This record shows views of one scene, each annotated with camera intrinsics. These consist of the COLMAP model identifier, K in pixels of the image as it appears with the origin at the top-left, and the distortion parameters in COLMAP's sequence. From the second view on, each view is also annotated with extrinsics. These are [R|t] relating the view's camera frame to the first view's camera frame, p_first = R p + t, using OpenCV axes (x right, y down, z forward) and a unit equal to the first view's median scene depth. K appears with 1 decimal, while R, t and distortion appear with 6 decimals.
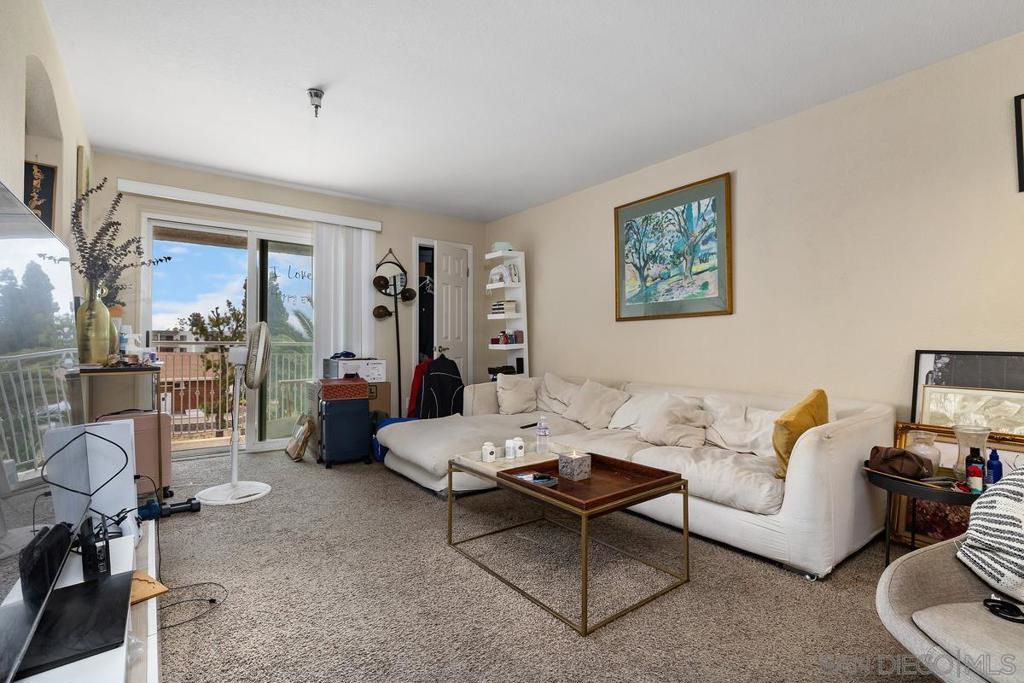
lens RADIAL K [[484.6, 0, 515.3], [0, 484.6, 342.0], [0, 0, 1]] dist [0.004215, 0.000370]
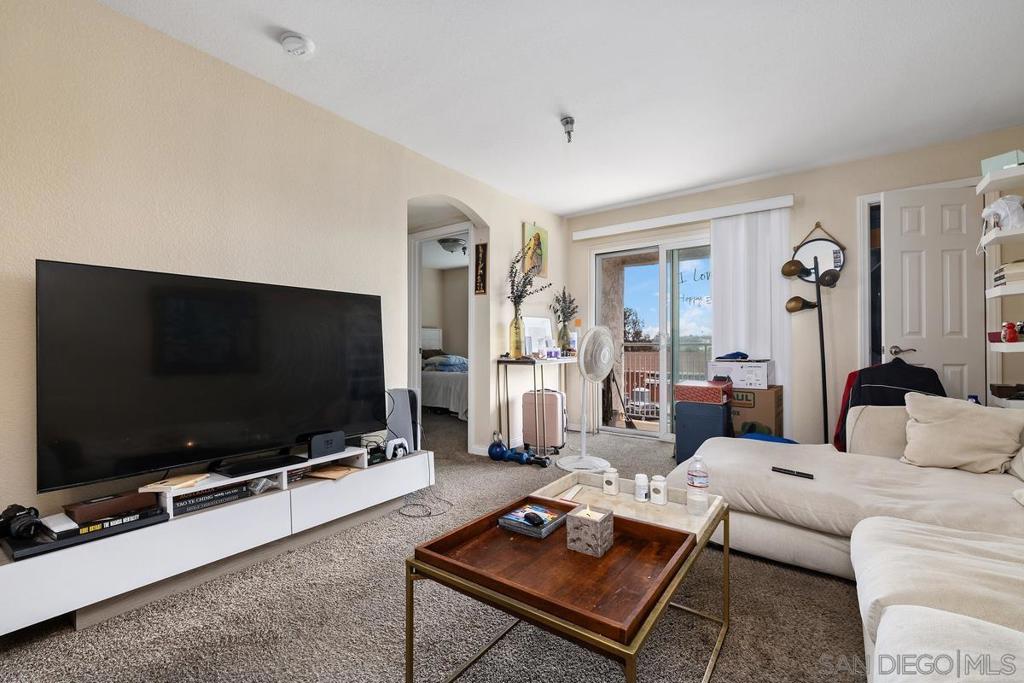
lens RADIAL K [[443.4, 0, 513.7], [0, 443.4, 343.7], [0, 0, 1]] dist [0.002126, -0.001314]
pose [[0.287091, -0.007977, -0.957870, 0.287389], [0.011138, 0.999926, -0.004989, 0.002828], [0.957839, -0.009237, 0.287158, 0.311862]]
